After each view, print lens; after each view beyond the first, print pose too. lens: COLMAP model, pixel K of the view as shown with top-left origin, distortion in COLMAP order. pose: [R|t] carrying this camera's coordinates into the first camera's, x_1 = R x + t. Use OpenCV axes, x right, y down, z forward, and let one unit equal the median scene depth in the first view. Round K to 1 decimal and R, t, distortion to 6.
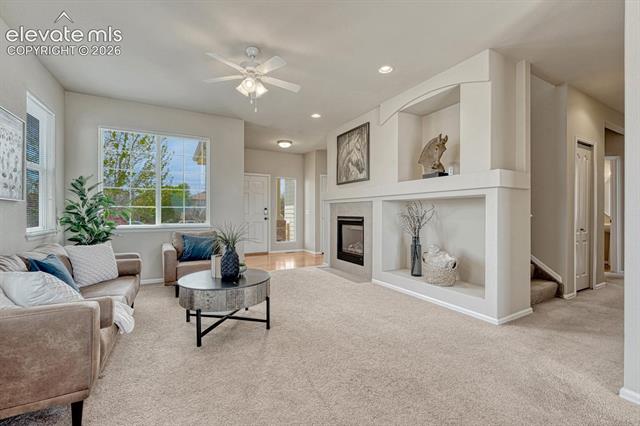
lens RADIAL K [[272.9, 0, 320.7], [0, 272.9, 211.2], [0, 0, 1]] dist [0.007155, 0.000308]
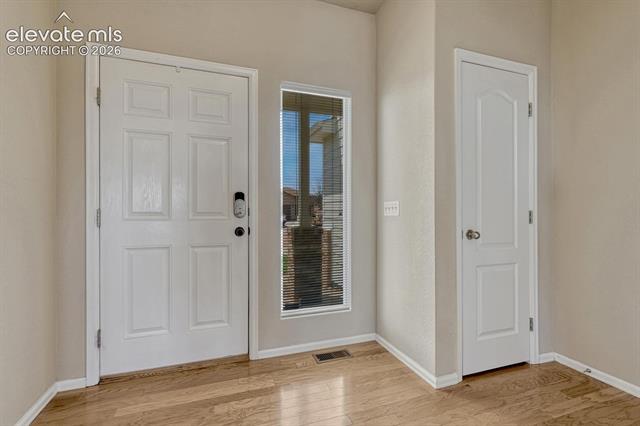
lens RADIAL K [[296.0, 0, 320.8], [0, 296.0, 215.7], [0, 0, 1]] dist [0.007360, -0.000808]
pose [[0.988231, -0.000454, -0.152965, -0.129582], [0.003756, 0.999766, 0.021298, 0.009055], [0.152920, -0.021622, 0.988002, 1.202428]]
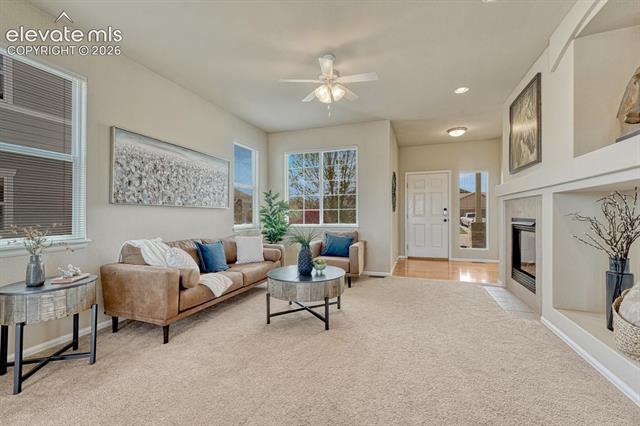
lens RADIAL K [[272.9, 0, 320.0], [0, 272.9, 212.0], [0, 0, 1]] dist [0.007155, 0.000308]
pose [[0.667401, -0.012520, -0.744593, 0.310574], [0.011111, 0.999915, -0.006854, 0.002197], [0.744616, -0.003699, 0.667483, 0.177524]]
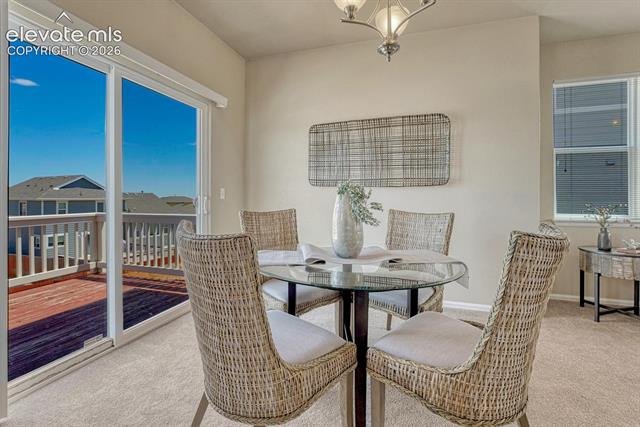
lens RADIAL K [[272.6, 0, 318.3], [0, 272.6, 196.2], [0, 0, 1]] dist [-0.008873, 0.002356]
pose [[-0.725633, -0.009354, -0.688019, 0.514935], [0.005979, 0.999784, -0.019898, 0.003373], [0.688056, -0.018552, -0.725420, 0.134834]]
